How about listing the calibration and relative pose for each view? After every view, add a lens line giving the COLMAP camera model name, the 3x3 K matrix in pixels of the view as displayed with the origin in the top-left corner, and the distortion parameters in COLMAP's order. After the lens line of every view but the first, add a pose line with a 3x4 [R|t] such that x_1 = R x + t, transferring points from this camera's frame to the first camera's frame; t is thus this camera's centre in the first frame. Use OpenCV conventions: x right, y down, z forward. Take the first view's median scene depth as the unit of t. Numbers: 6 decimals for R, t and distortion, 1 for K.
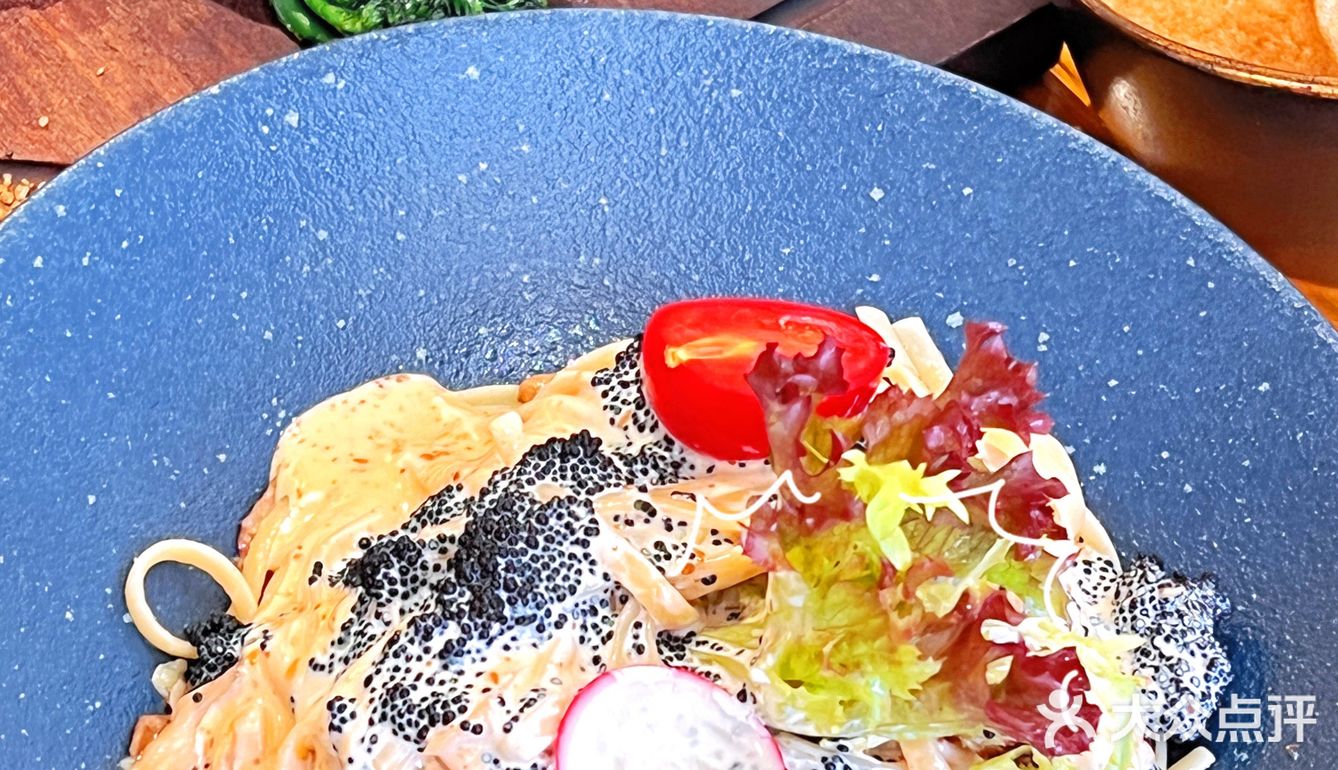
lens RADIAL K [[3838.8, 0, 669.0], [0, 3838.8, 385.0], [0, 0, 1]] dist [0.591846, -9.422160]
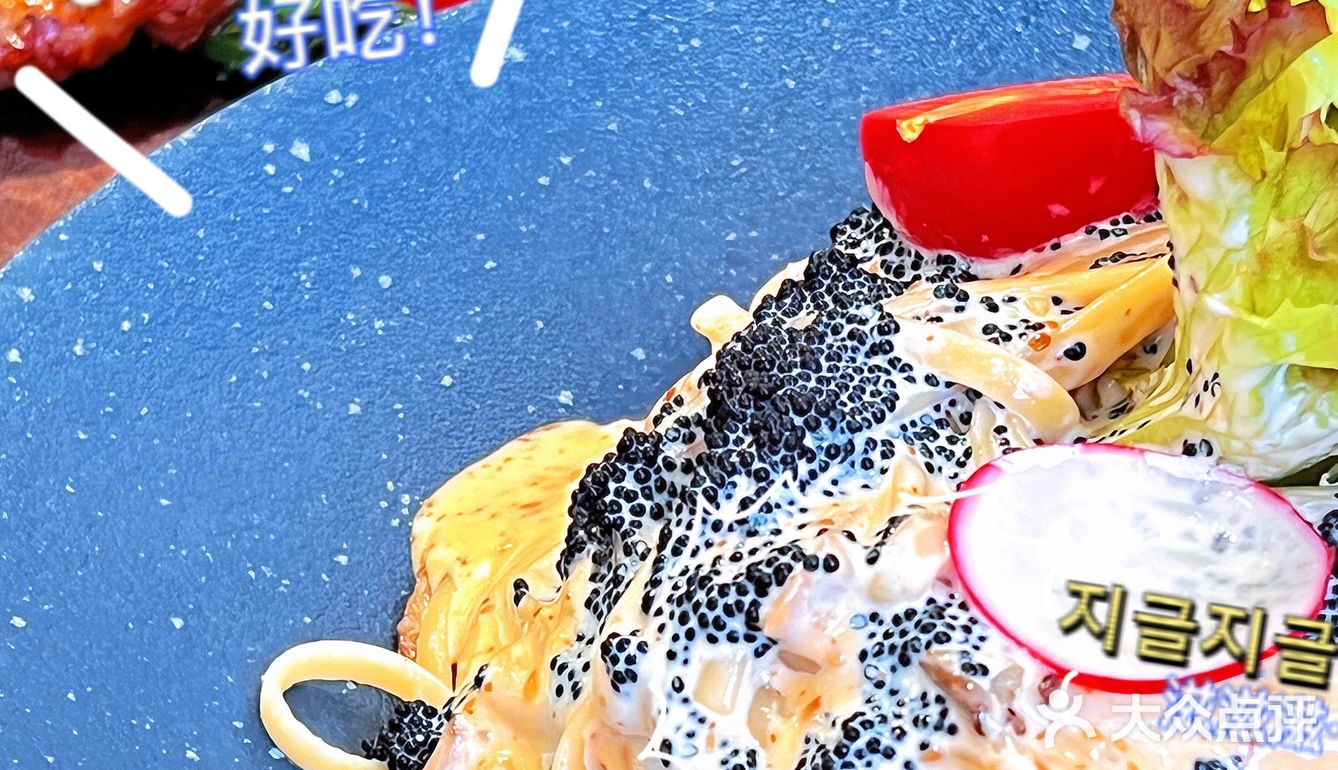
lens RADIAL K [[3838.8, 0, 669.0], [0, 3838.8, 385.0], [0, 0, 1]] dist [0.591846, -9.422160]
pose [[0.949017, -0.307218, 0.070598, -0.107259], [0.313750, 0.898939, -0.305729, 0.240893], [0.030462, 0.312292, 0.949498, 0.355215]]
